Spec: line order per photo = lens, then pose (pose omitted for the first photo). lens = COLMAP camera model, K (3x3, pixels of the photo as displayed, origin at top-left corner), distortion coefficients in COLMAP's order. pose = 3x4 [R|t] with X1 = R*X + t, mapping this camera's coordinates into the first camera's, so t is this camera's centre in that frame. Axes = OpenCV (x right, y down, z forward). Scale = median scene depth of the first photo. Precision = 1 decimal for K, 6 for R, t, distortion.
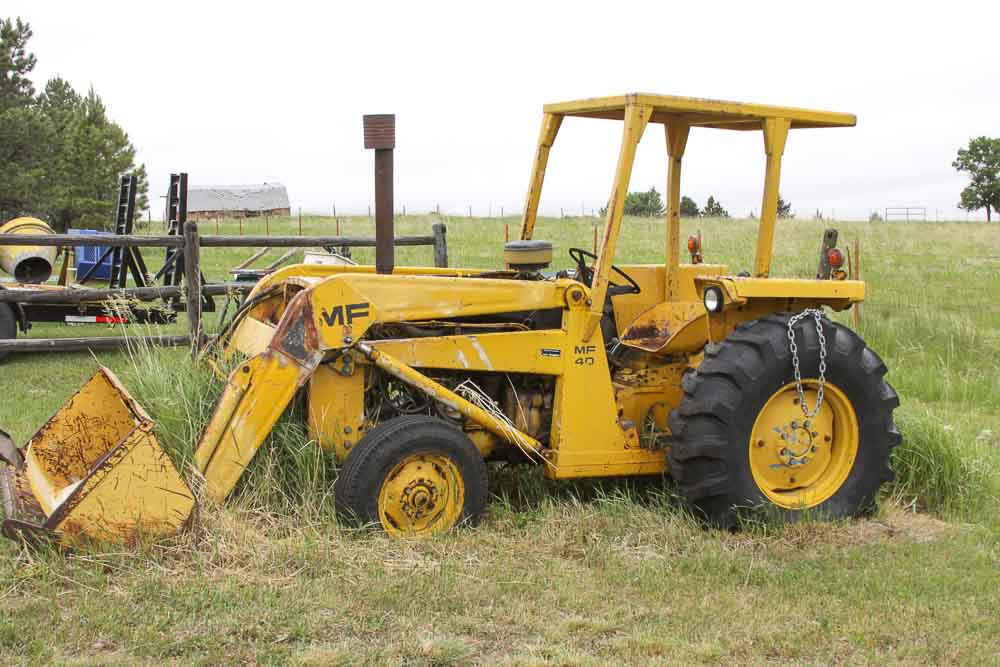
lens RADIAL K [[1290.0, 0, 500.0], [0, 1290.0, 333.5], [0, 0, 1]] dist [-0.171039, 0.172212]
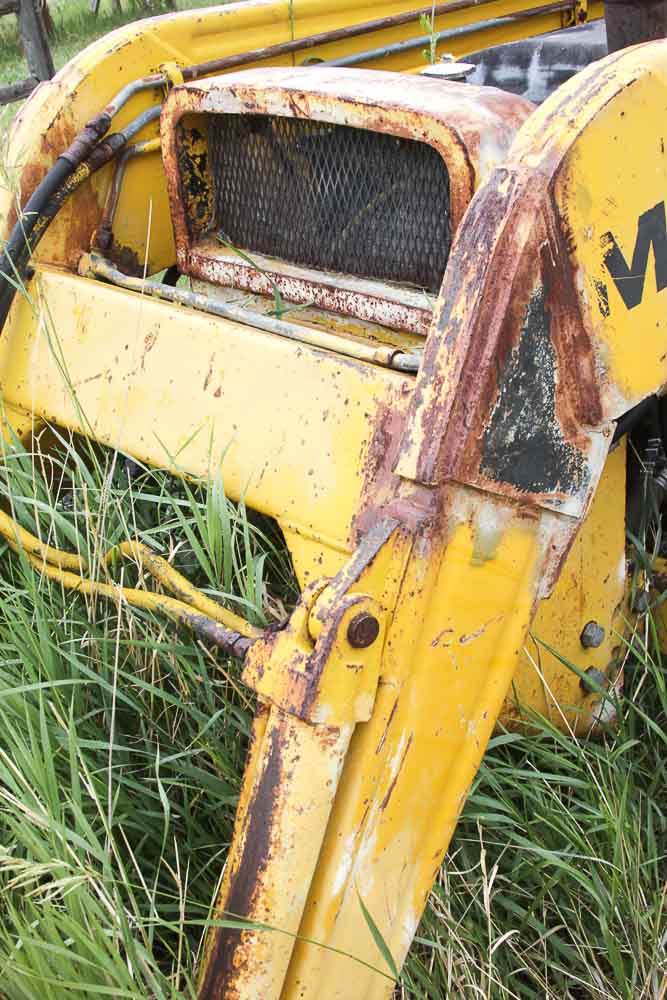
lens RADIAL K [[1399.7, 0, 333.5], [0, 1399.7, 500.0], [0, 0, 1]] dist [-0.104685, 0.023775]
pose [[0.933679, -0.251201, 0.255228, -0.242234], [0.150581, 0.922032, 0.356627, -0.065515], [-0.324914, -0.294542, 0.898708, 0.781518]]
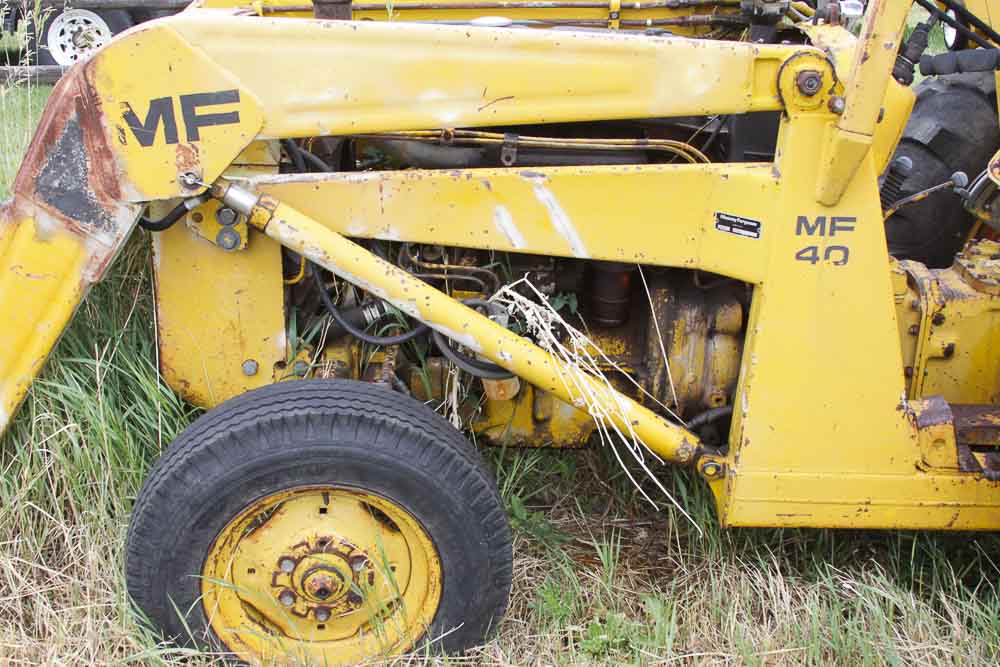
lens RADIAL K [[1290.0, 0, 500.0], [0, 1290.0, 333.5], [0, 0, 1]] dist [-0.171039, 0.172212]
pose [[0.920135, 0.122221, -0.372039, 0.129515], [-0.027806, 0.968041, 0.249247, -0.051313], [0.390612, -0.218996, 0.894127, 0.654022]]
